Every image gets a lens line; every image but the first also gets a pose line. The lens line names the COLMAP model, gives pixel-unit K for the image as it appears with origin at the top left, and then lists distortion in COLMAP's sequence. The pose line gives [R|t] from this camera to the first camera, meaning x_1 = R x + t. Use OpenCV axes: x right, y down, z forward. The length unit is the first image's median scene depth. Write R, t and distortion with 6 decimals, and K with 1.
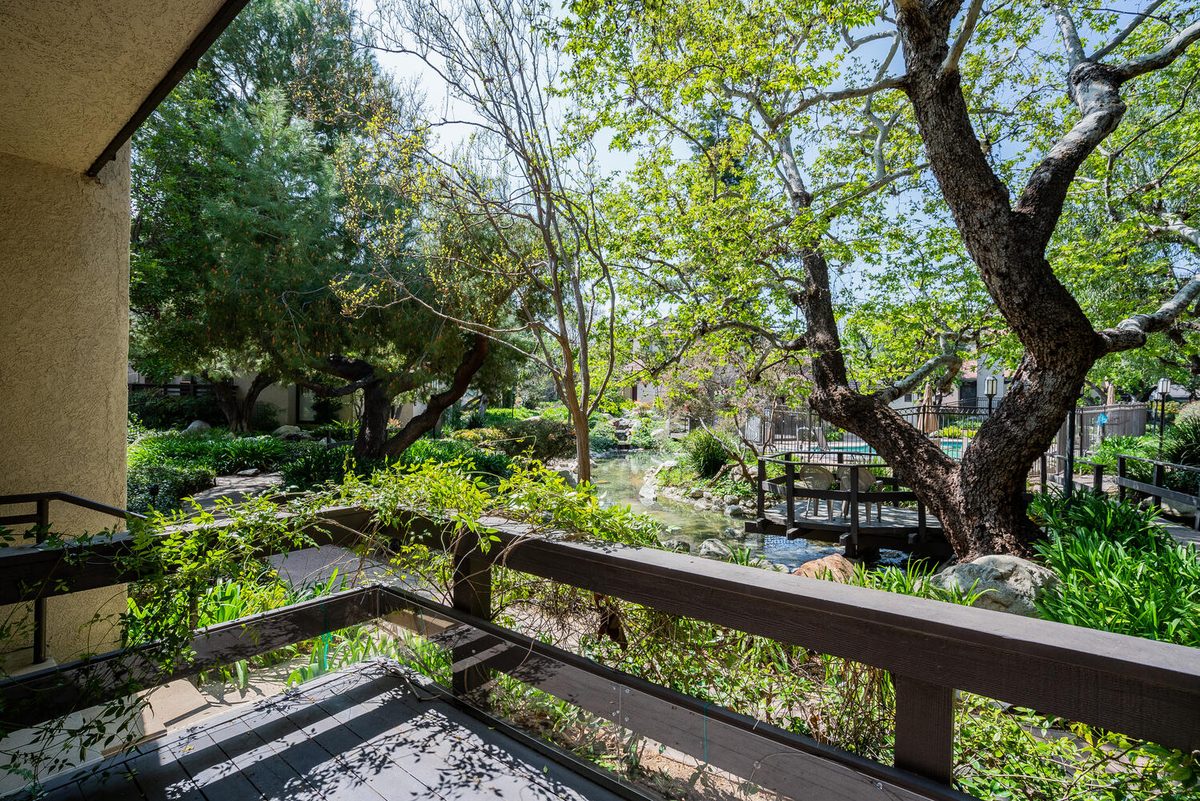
lens RADIAL K [[582.4, 0, 600.0], [0, 582.4, 400.5], [0, 0, 1]] dist [0.002513, 0.000376]
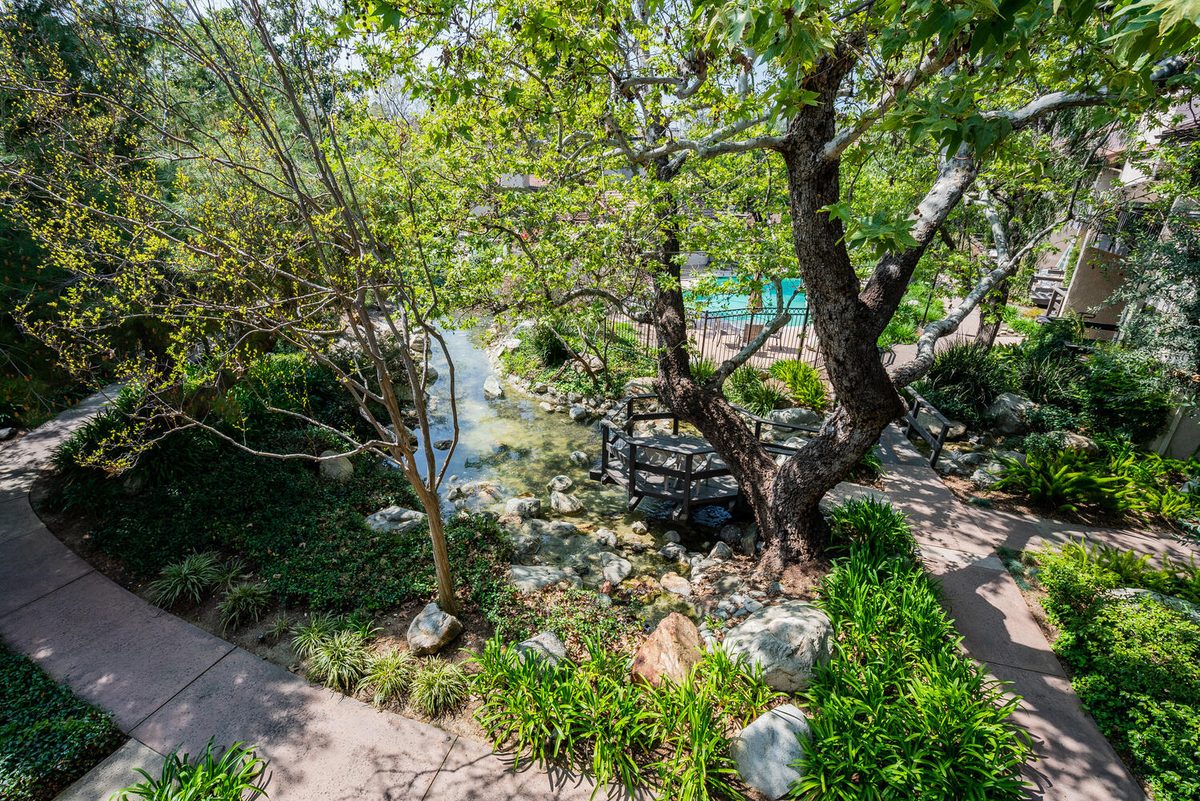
lens RADIAL K [[582.4, 0, 600.0], [0, 582.4, 400.5], [0, 0, 1]] dist [0.002513, 0.000376]
pose [[0.961621, -0.101169, 0.255050, 0.004161], [-0.018317, 0.903798, 0.427567, -0.410061], [-0.273770, -0.415829, 0.867258, 0.127259]]
